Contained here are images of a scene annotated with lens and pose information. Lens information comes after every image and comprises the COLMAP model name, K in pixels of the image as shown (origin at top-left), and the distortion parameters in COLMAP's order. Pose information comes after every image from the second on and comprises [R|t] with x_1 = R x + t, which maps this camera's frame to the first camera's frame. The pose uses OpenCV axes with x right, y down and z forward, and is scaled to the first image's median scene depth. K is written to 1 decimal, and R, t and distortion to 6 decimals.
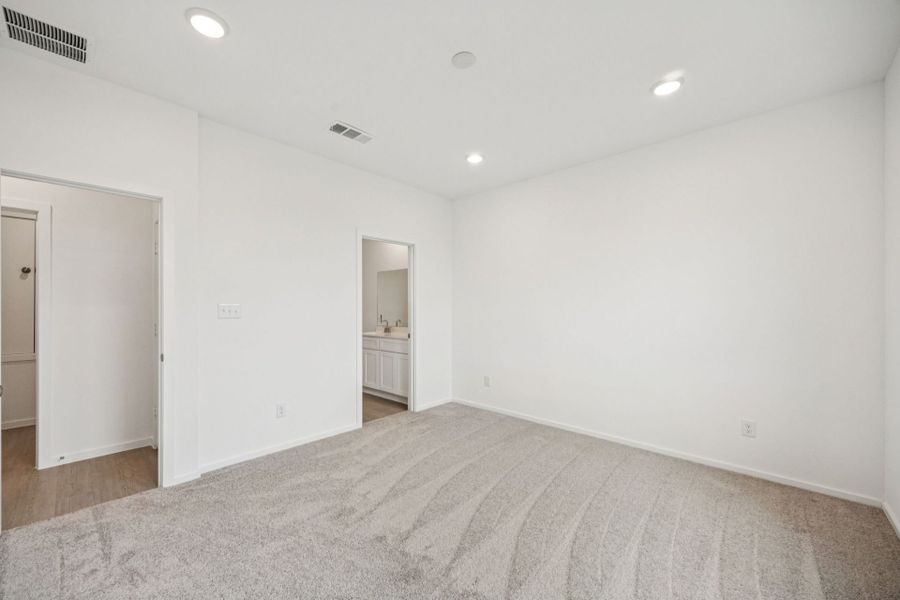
lens RADIAL K [[351.1, 0, 445.2], [0, 351.1, 305.6], [0, 0, 1]] dist [-0.018524, -0.000020]
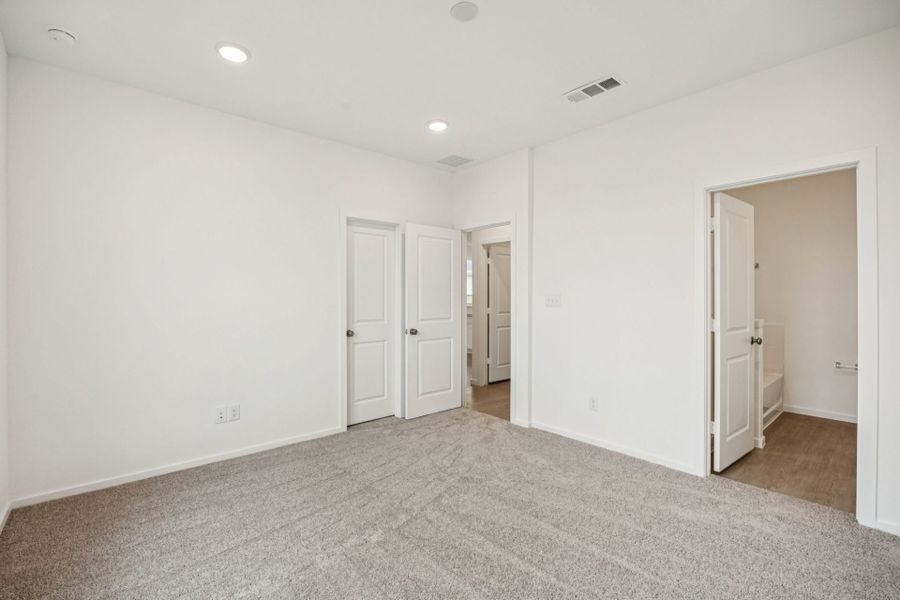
lens RADIAL K [[401.3, 0, 442.7], [0, 401.3, 301.7], [0, 0, 1]] dist [-0.000605, -0.000786]
pose [[-0.115669, 0.002041, -0.993286, 0.850645], [-0.001600, 0.999996, 0.002242, 0.018785], [0.993287, 0.001849, -0.115665, 0.879269]]
